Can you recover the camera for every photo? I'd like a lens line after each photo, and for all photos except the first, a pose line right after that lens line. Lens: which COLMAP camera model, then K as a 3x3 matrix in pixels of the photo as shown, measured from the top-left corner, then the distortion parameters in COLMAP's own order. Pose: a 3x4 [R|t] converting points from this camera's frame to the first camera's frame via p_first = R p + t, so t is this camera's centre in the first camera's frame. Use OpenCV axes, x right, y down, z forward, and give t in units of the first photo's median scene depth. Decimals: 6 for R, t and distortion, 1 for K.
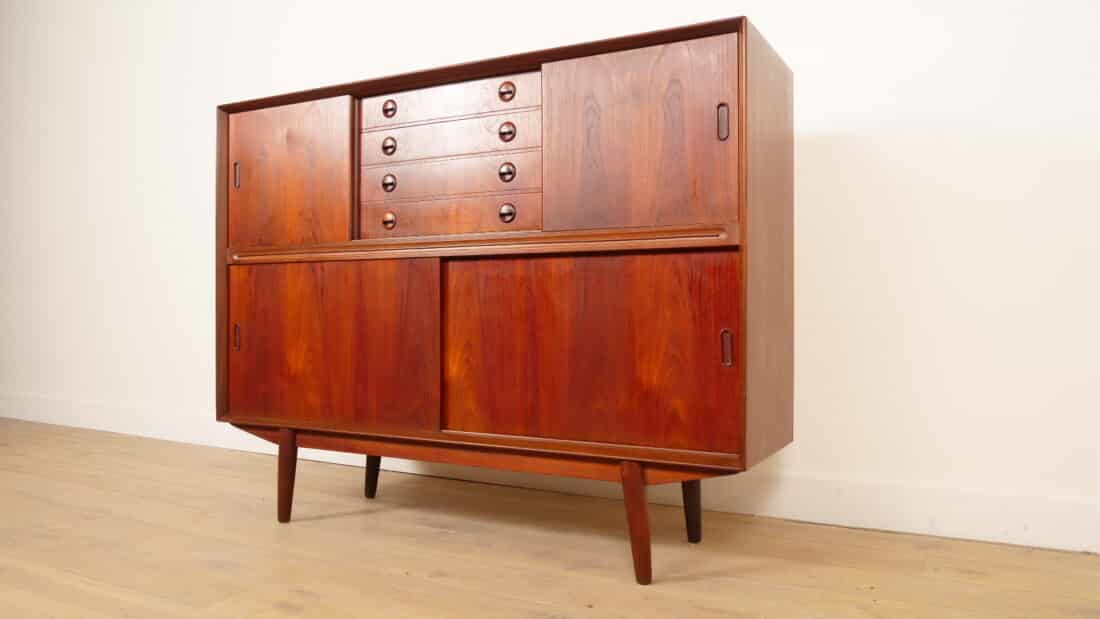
lens RADIAL K [[831.8, 0, 550.0], [0, 831.8, 309.5], [0, 0, 1]] dist [-0.028665, 0.002571]
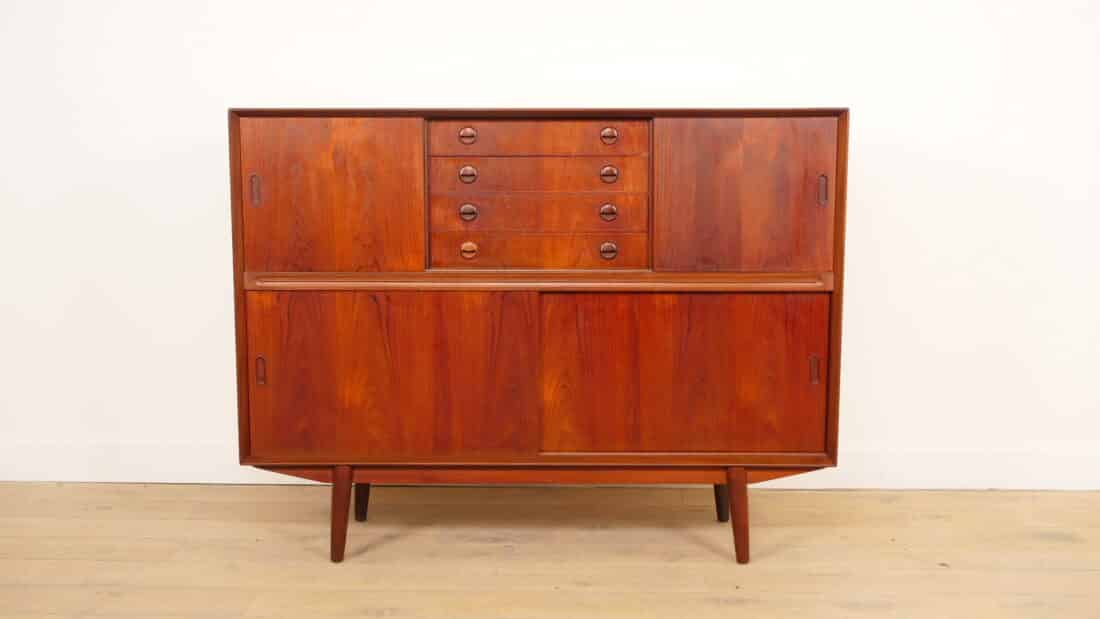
lens RADIAL K [[1345.9, 0, 550.0], [0, 1345.9, 309.5], [0, 0, 1]] dist [0.011651, 0.048092]
pose [[0.882889, -0.068193, 0.464603, -0.868301], [-0.000122, 0.989366, 0.145447, -0.273949], [-0.469581, -0.128471, 0.873492, -0.458556]]
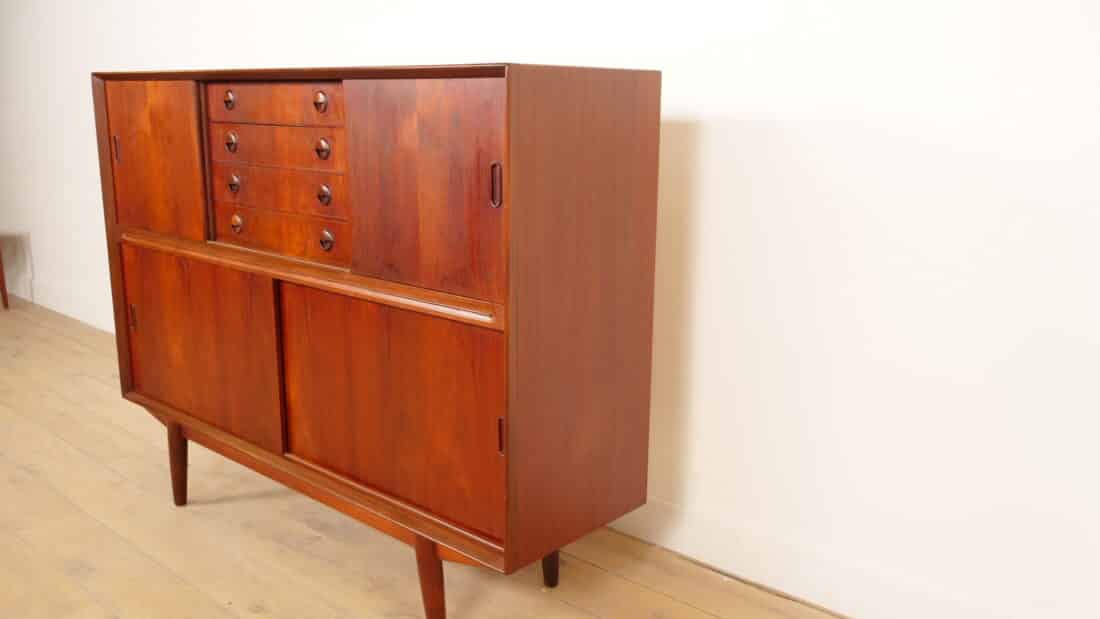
lens RADIAL K [[966.3, 0, 550.0], [0, 966.3, 309.5], [0, 0, 1]] dist [-0.009376, -0.004605]
pose [[0.973244, 0.058831, -0.222113, 0.393087], [-0.009375, 0.976028, 0.217444, -0.254685], [0.229581, -0.209544, 0.950465, 0.042750]]
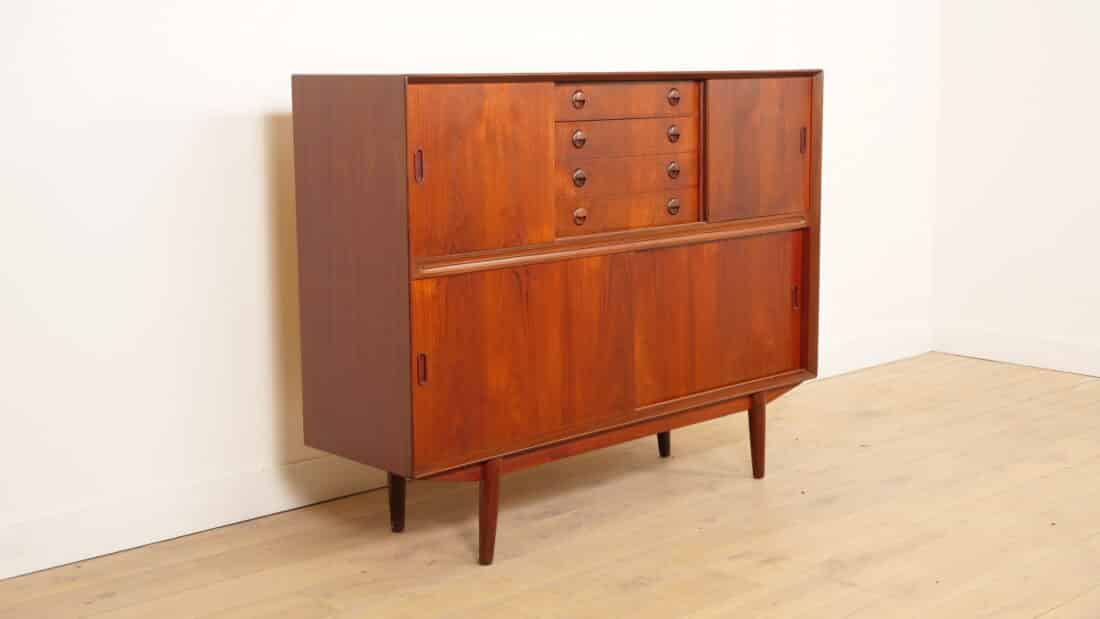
lens RADIAL K [[1441.4, 0, 550.0], [0, 1441.4, 309.5], [0, 0, 1]] dist [0.009634, 0.006241]
pose [[0.302681, -0.153436, 0.940660, -1.837687], [0.014915, 0.987598, 0.156293, -0.267570], [-0.952975, -0.033277, 0.301215, 0.526720]]
